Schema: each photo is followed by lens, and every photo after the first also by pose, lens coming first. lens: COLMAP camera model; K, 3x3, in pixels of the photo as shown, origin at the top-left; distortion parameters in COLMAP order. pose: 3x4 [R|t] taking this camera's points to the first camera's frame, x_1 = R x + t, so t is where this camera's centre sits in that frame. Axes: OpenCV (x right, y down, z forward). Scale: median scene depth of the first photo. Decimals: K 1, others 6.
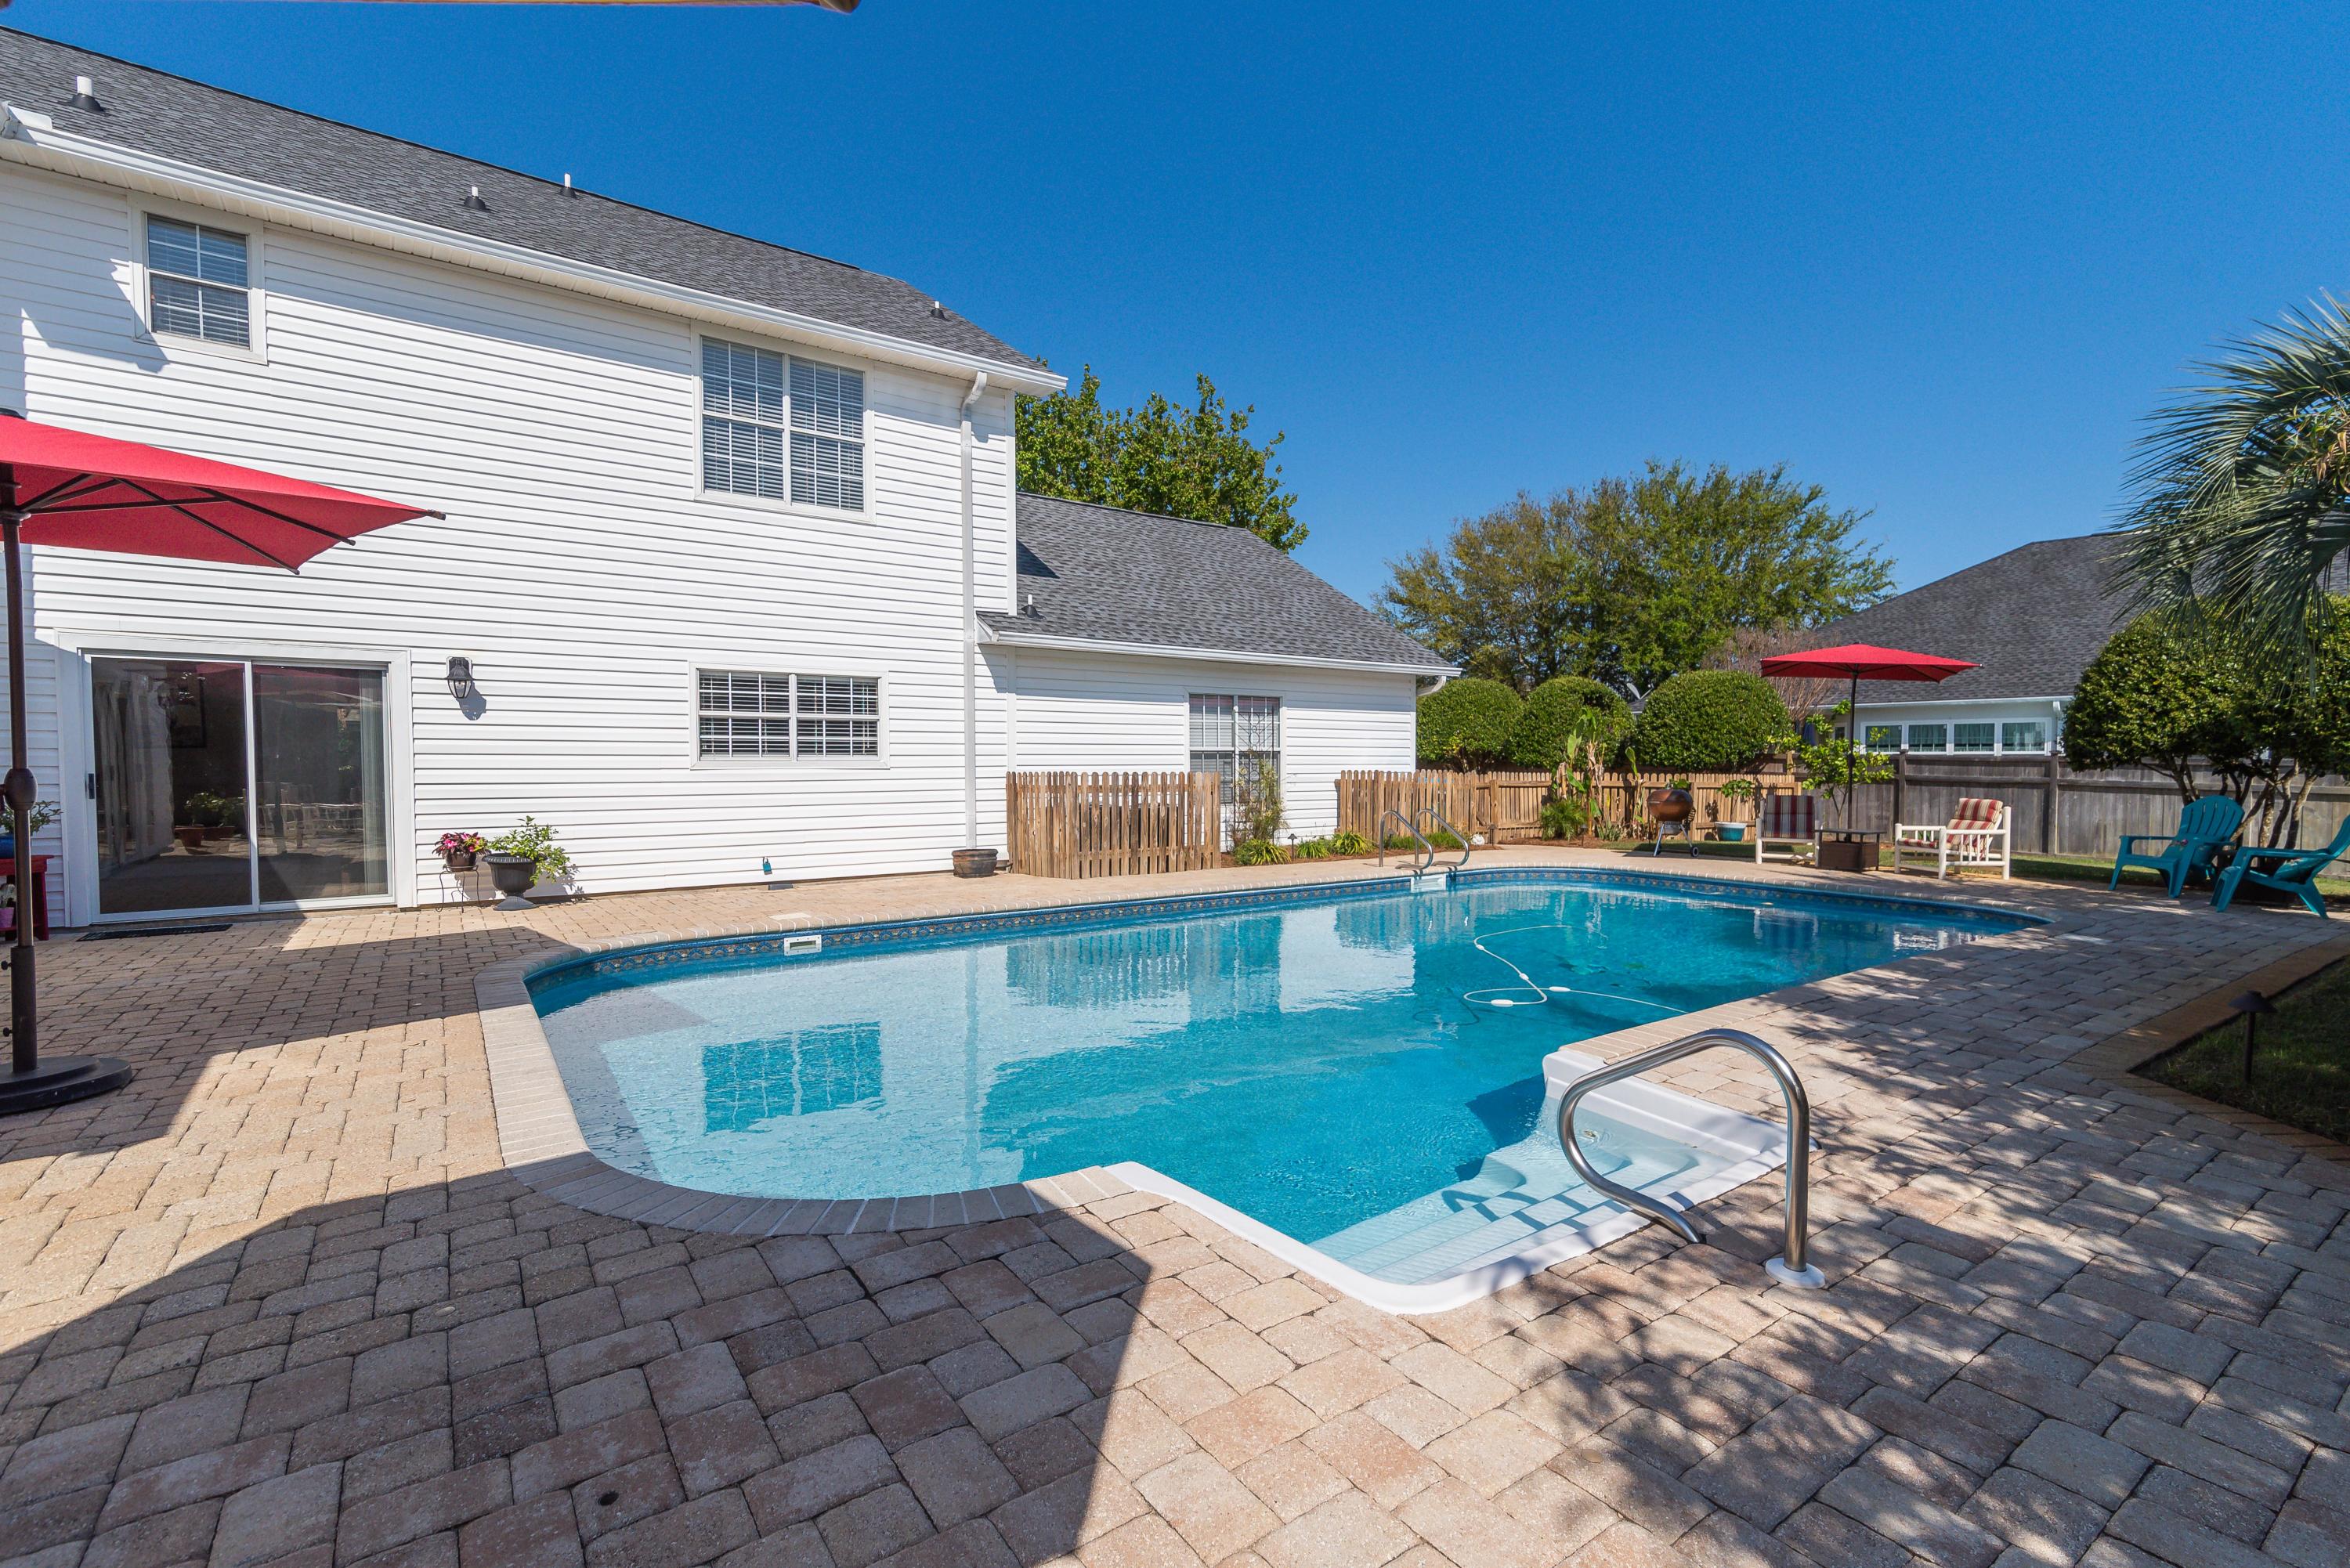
lens RADIAL K [[1067.1, 0, 1180.5], [0, 1067.1, 791.7], [0, 0, 1]] dist [0.014144, -0.002117]
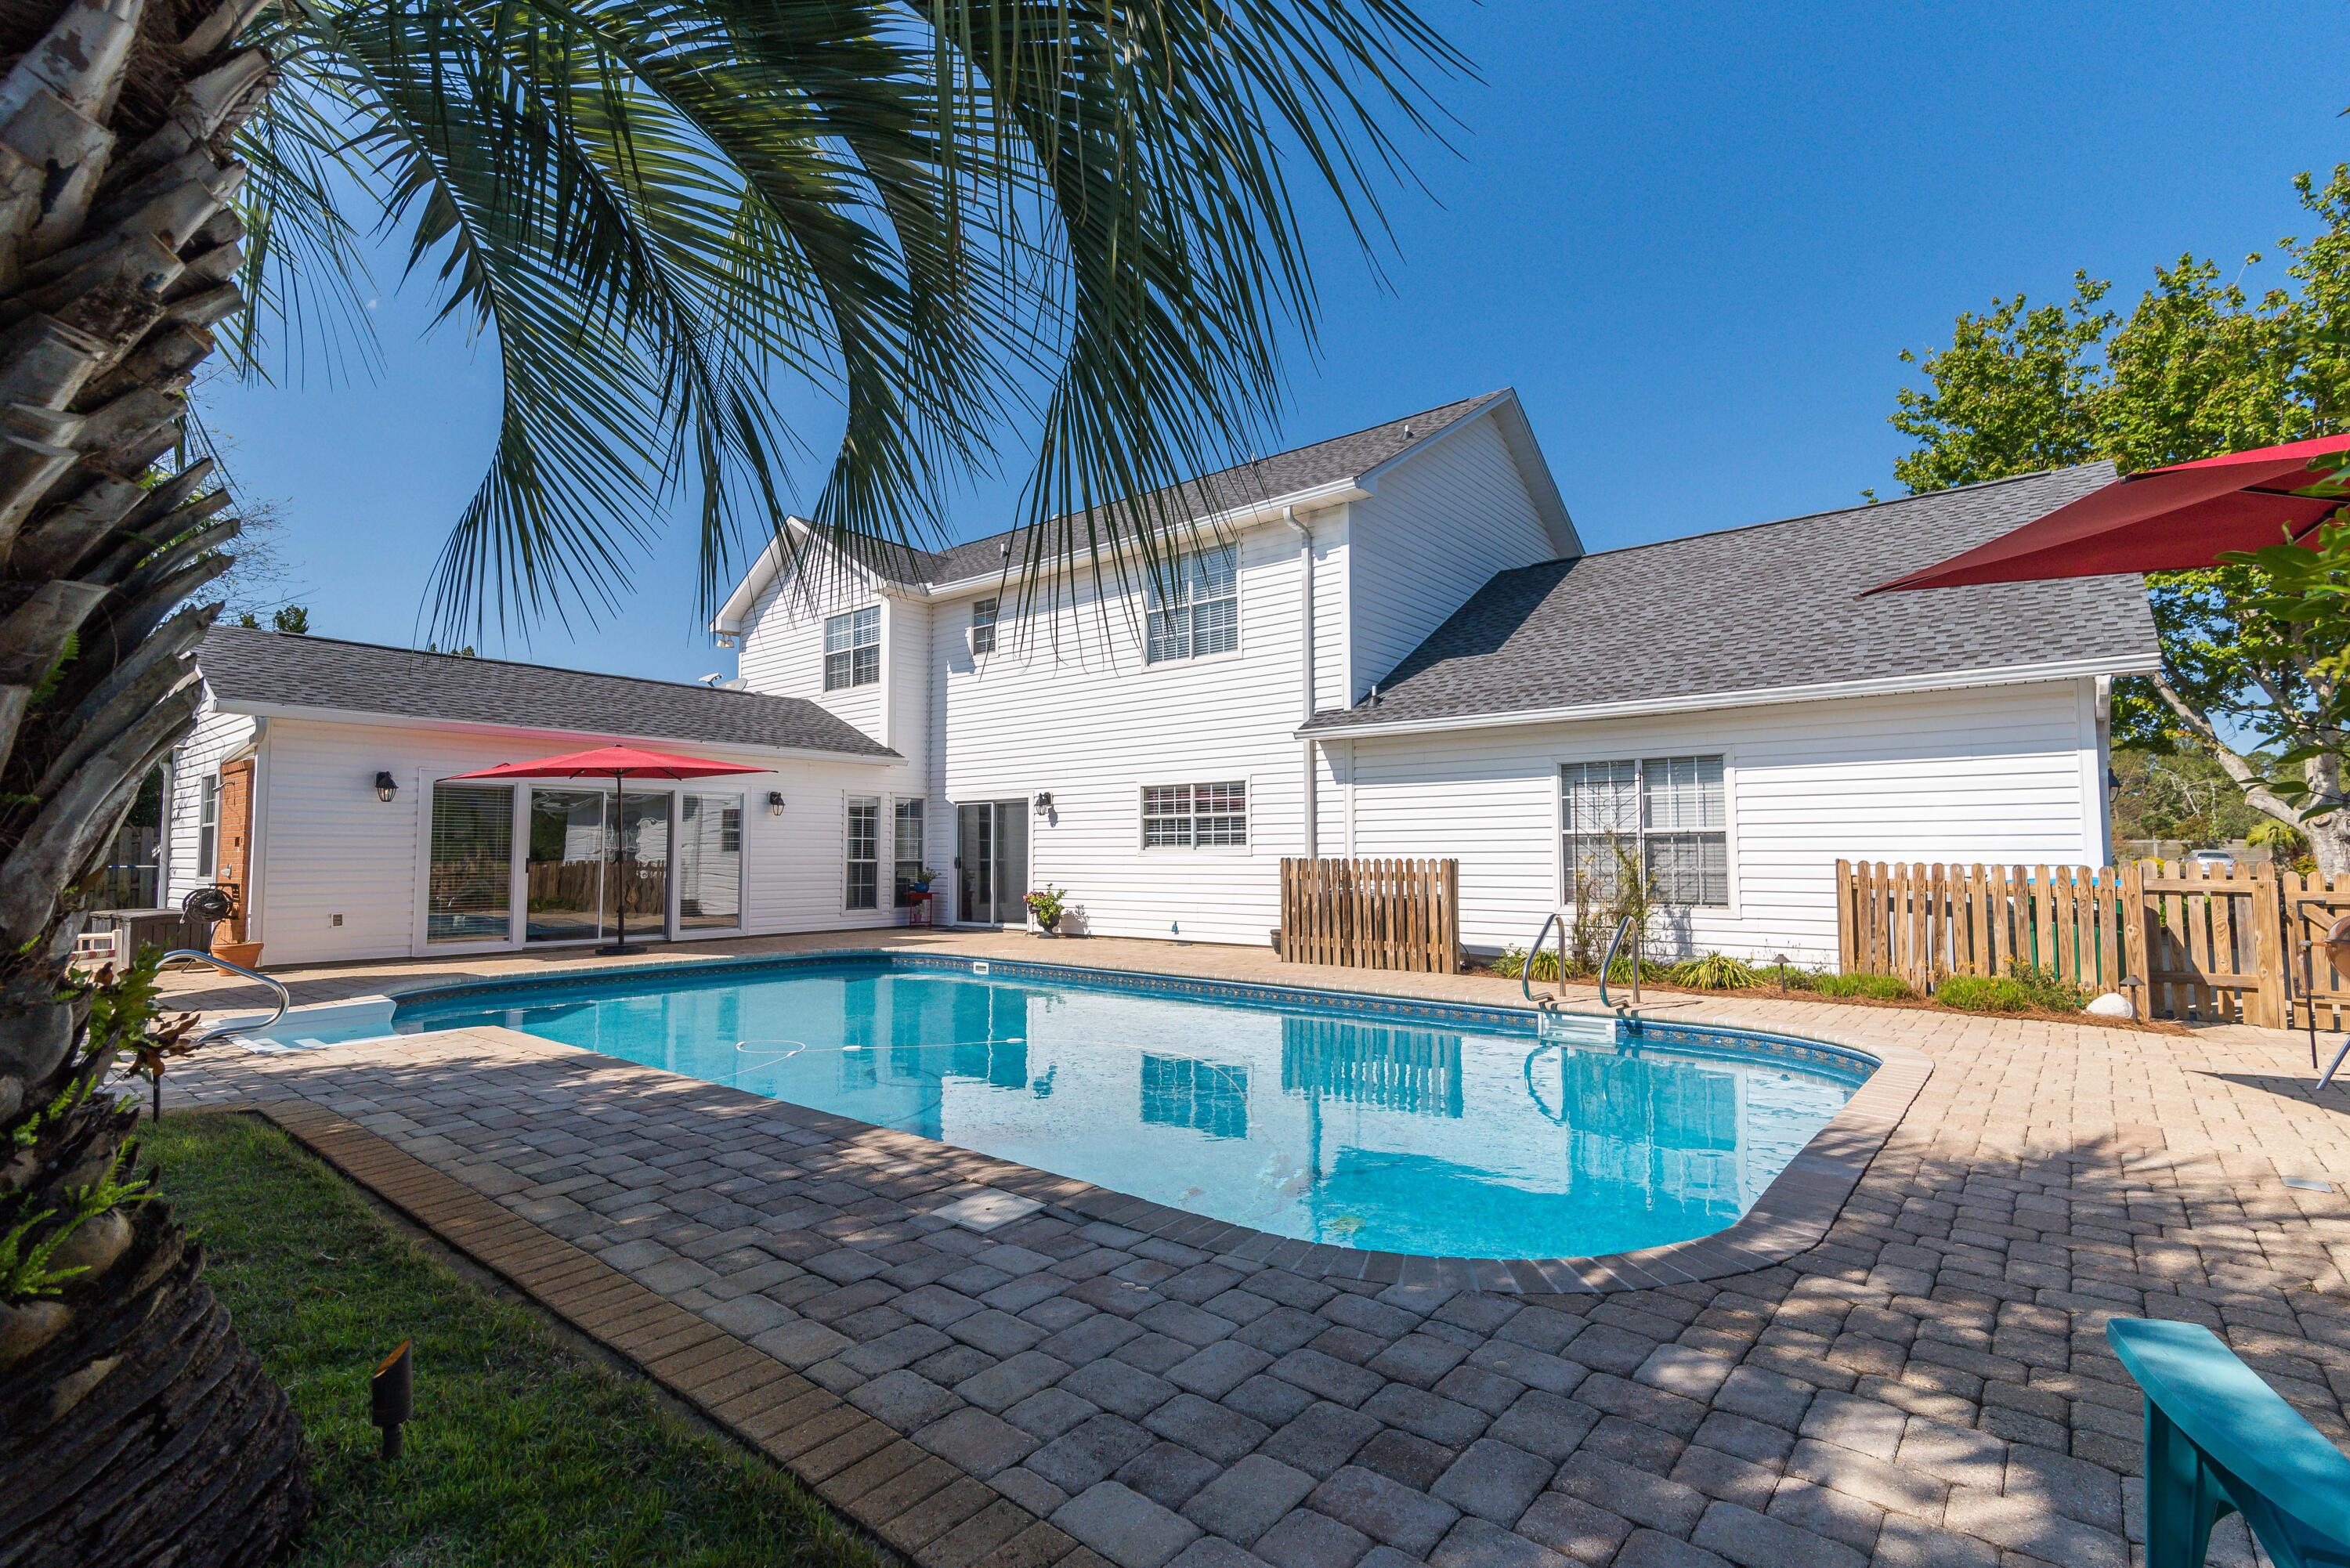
lens RADIAL K [[1067.1, 0, 1219.4], [0, 1067.1, 809.5], [0, 0, 1]] dist [0.014144, -0.002117]
pose [[0.259223, -0.044485, -0.964792, 0.732855], [-0.028312, 0.998159, -0.053630, -0.006737], [0.965402, 0.041217, 0.257486, 0.547040]]
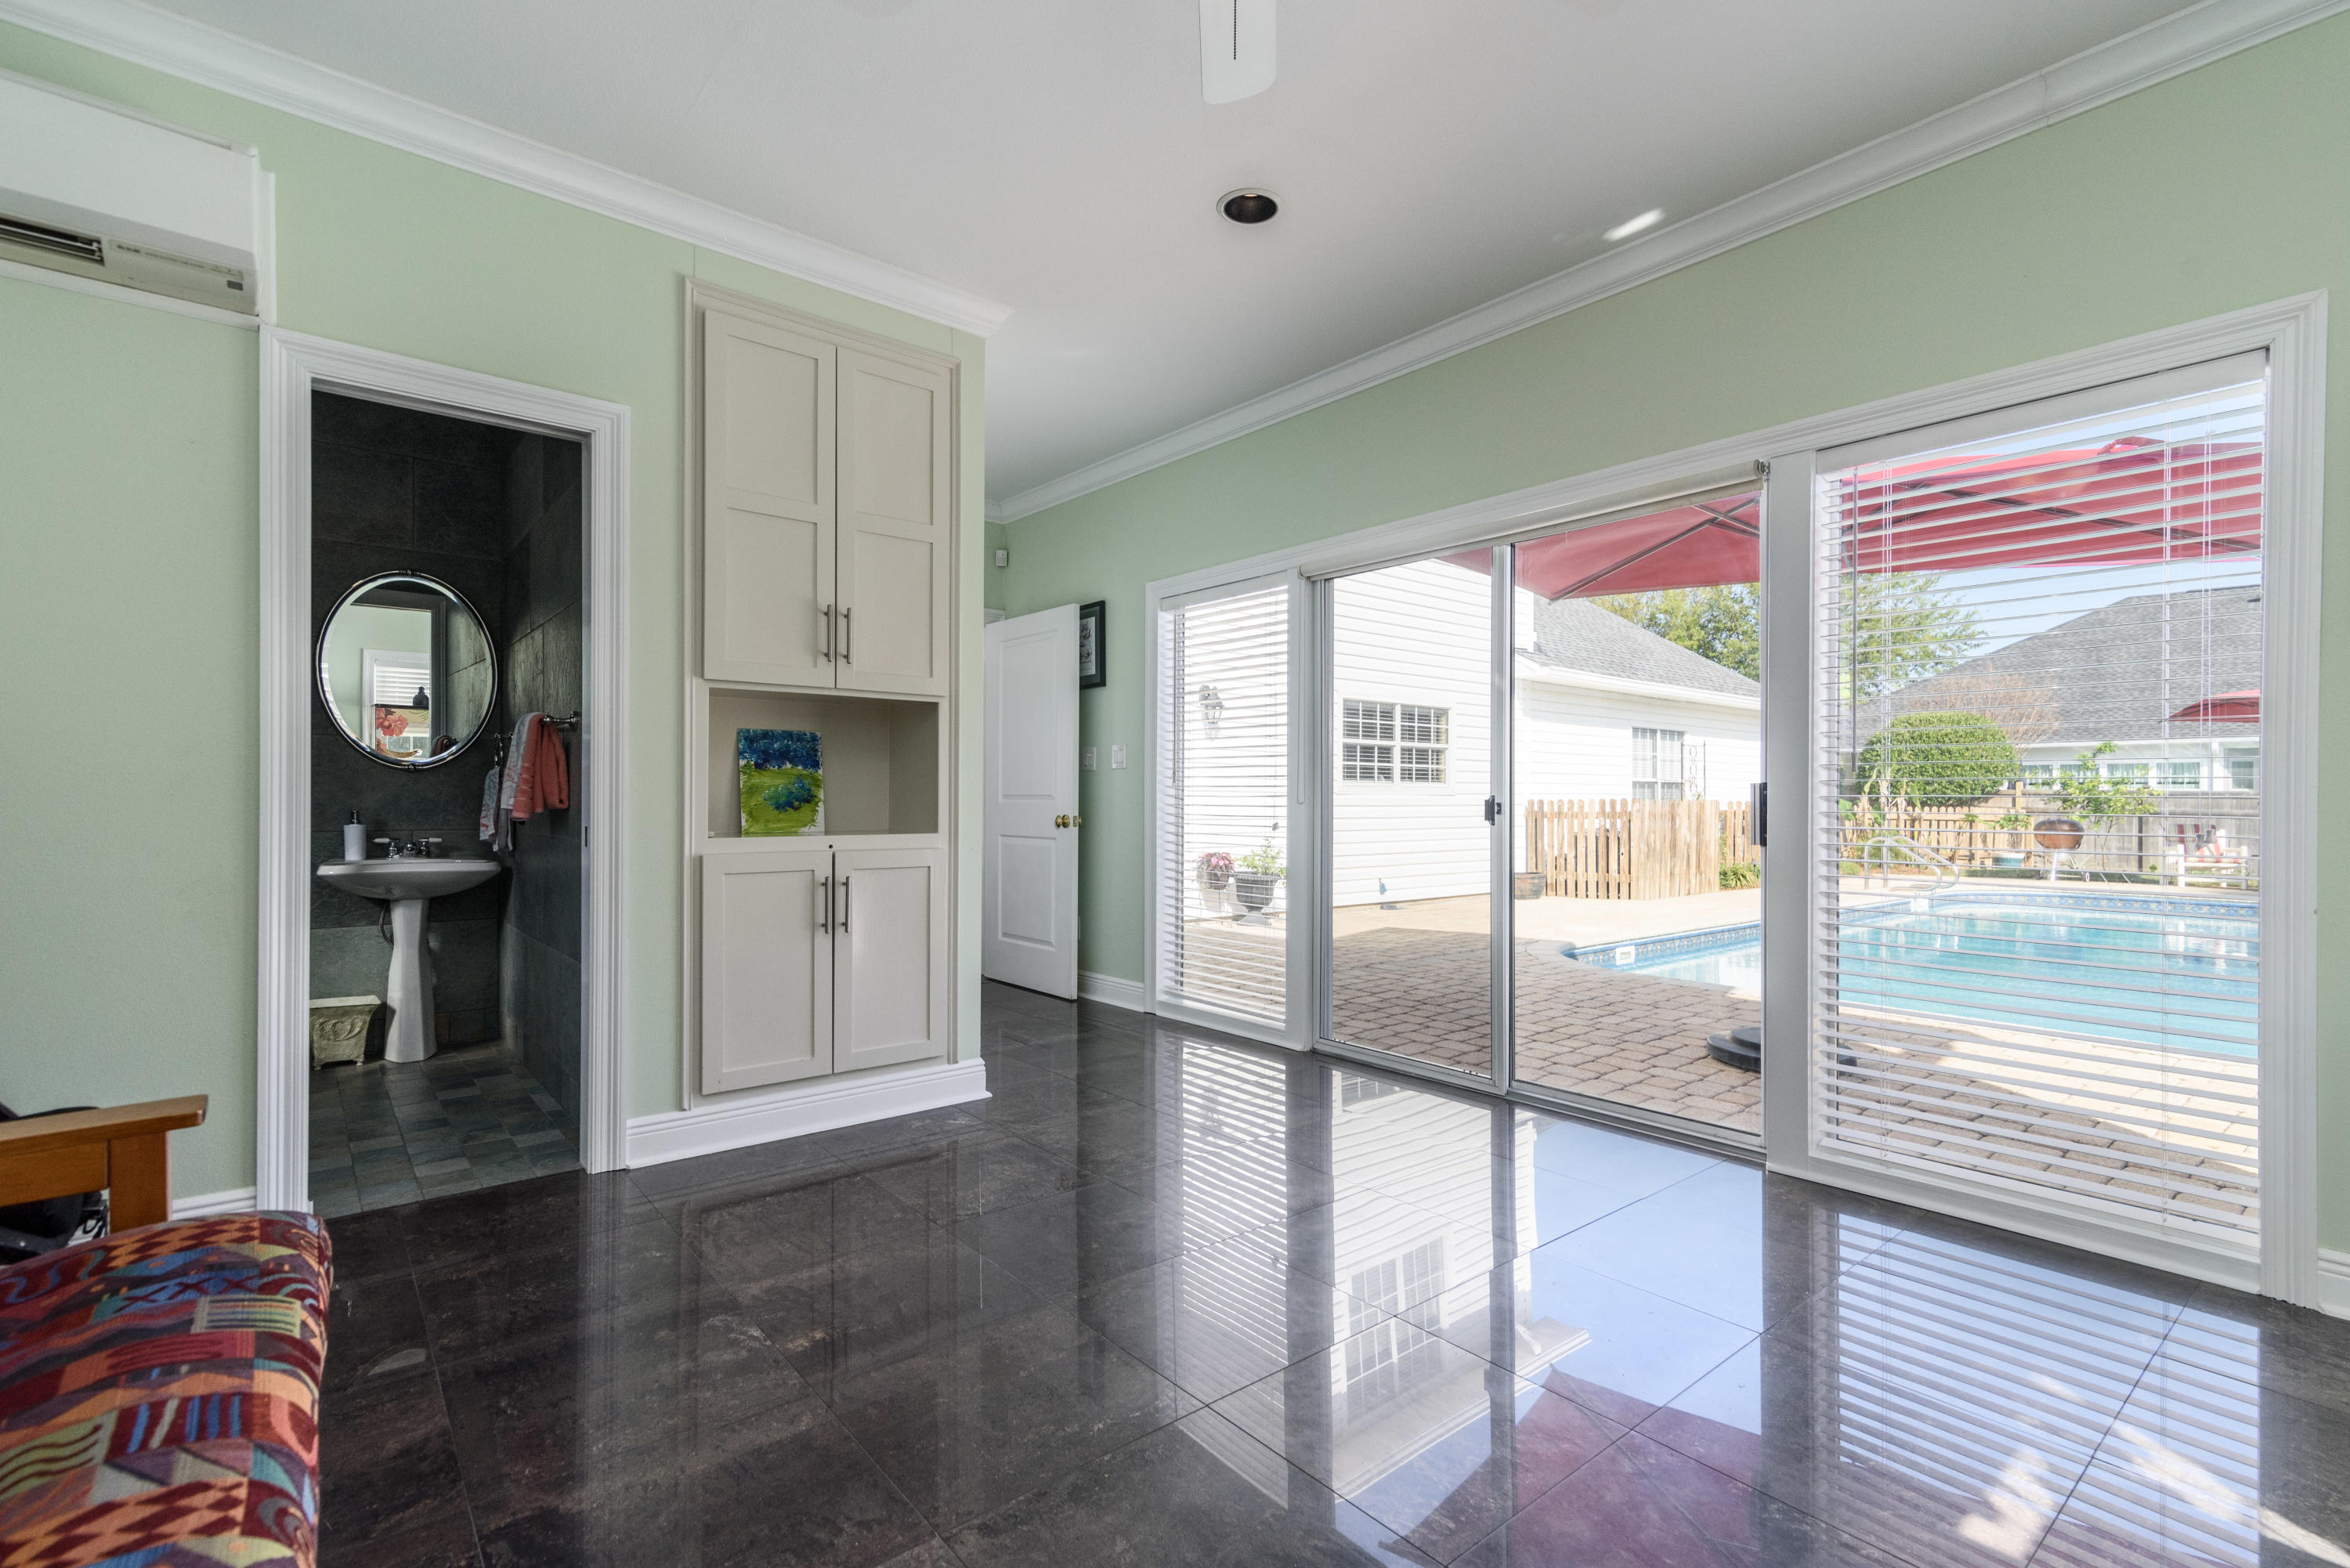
lens RADIAL K [[1067.1, 0, 1172.4], [0, 1067.1, 794.0], [0, 0, 1]] dist [0.014144, -0.002117]
pose [[0.998449, 0.005752, 0.055369, -0.509568], [-0.004204, 0.999598, -0.028039, 0.007194], [-0.055508, 0.027763, 0.998072, -0.033483]]
